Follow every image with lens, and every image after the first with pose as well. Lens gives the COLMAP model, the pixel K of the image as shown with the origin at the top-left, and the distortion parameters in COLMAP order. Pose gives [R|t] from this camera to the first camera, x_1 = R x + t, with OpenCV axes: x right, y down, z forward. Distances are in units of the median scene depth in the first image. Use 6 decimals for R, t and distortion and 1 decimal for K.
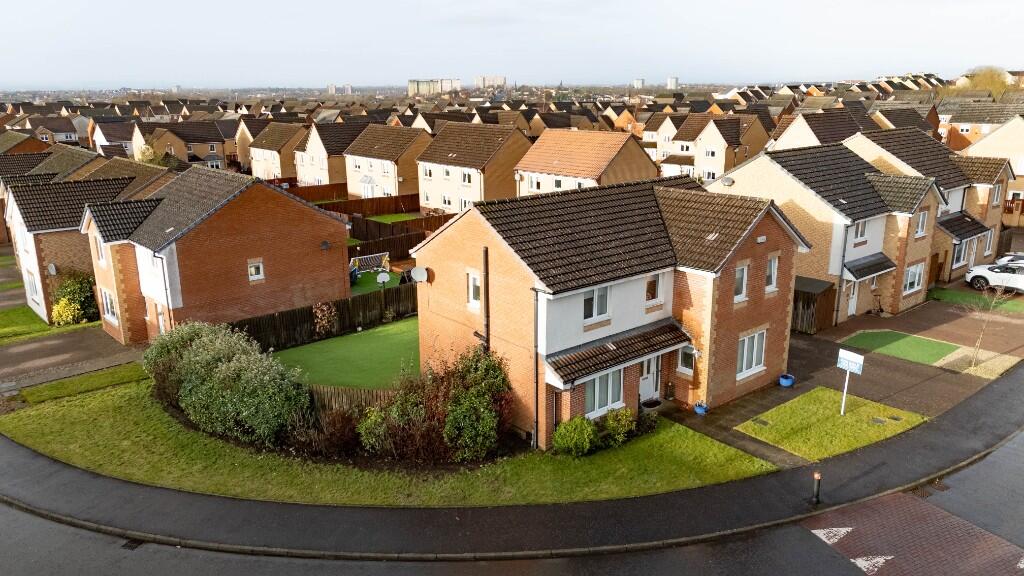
lens RADIAL K [[750.6, 0, 512.0], [0, 750.6, 288.0], [0, 0, 1]] dist [0.081760, -0.078810]
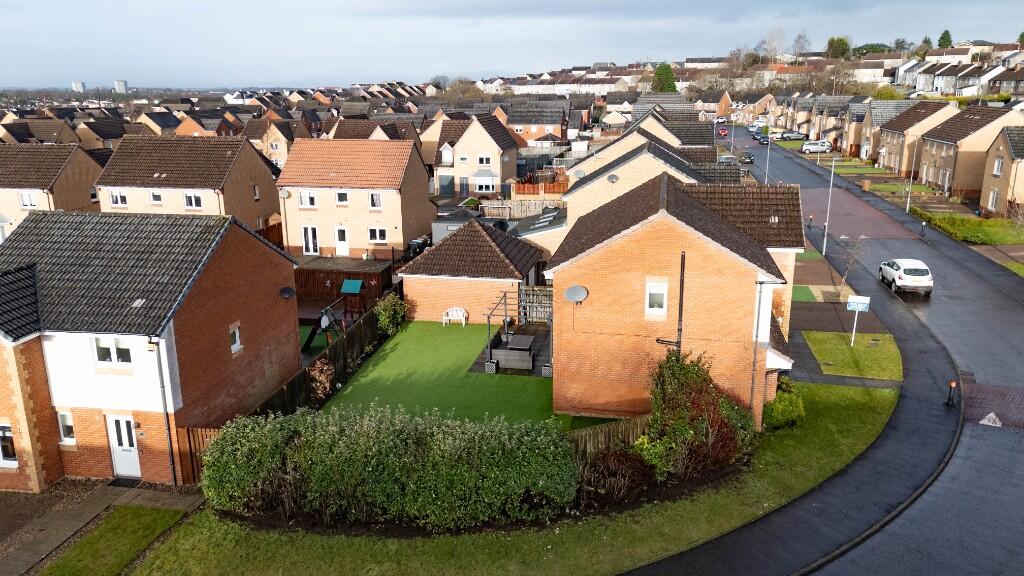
lens RADIAL K [[750.6, 0, 512.0], [0, 750.6, 288.0], [0, 0, 1]] dist [0.081760, -0.078810]
pose [[0.780001, -0.160228, 0.604918, -0.578821], [0.164158, 0.985202, 0.049286, -0.065420], [-0.603863, 0.060859, 0.794761, 0.234755]]
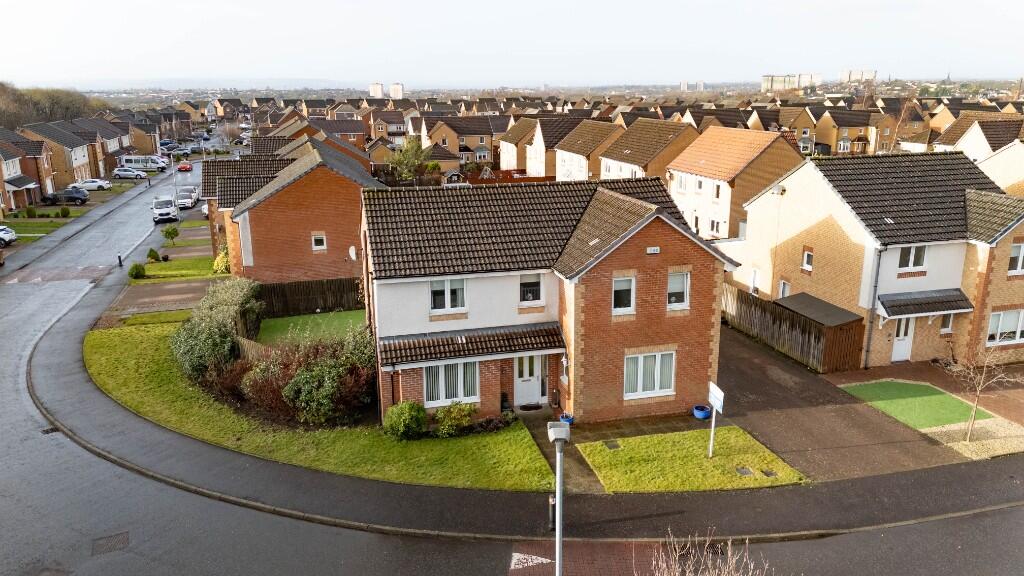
lens RADIAL K [[750.6, 0, 512.0], [0, 750.6, 288.0], [0, 0, 1]] dist [0.081760, -0.078810]
pose [[0.900608, 0.113635, -0.419514, 0.424905], [-0.111971, 0.993298, 0.028679, -0.019439], [0.419961, 0.021144, 0.907296, 0.079756]]
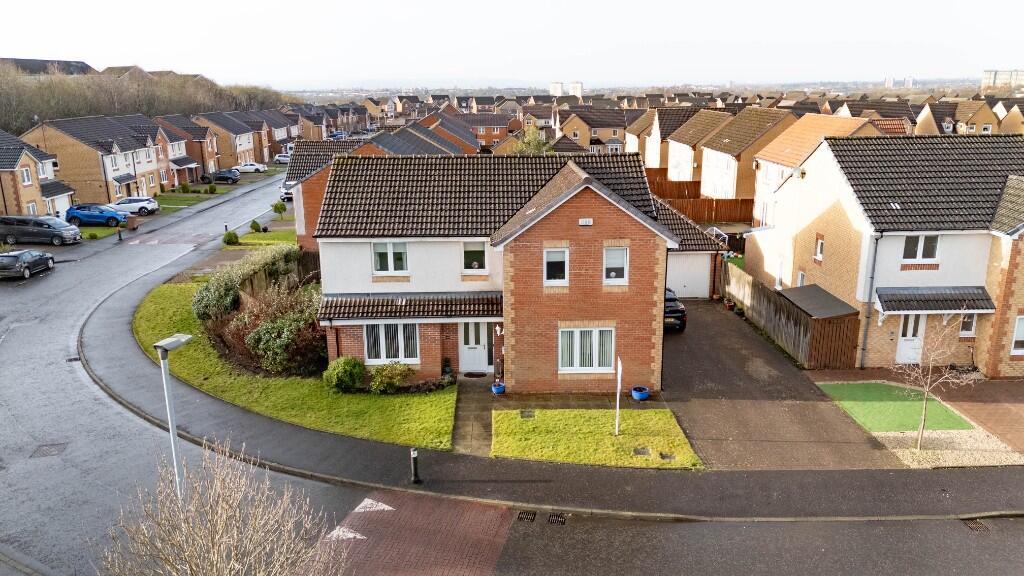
lens RADIAL K [[750.6, 0, 512.0], [0, 750.6, 288.0], [0, 0, 1]] dist [0.081760, -0.078810]
pose [[0.776182, 0.164857, -0.608575, 0.615111], [-0.161079, 0.985030, 0.061393, -0.020620], [0.609586, 0.050376, 0.791118, 0.189113]]
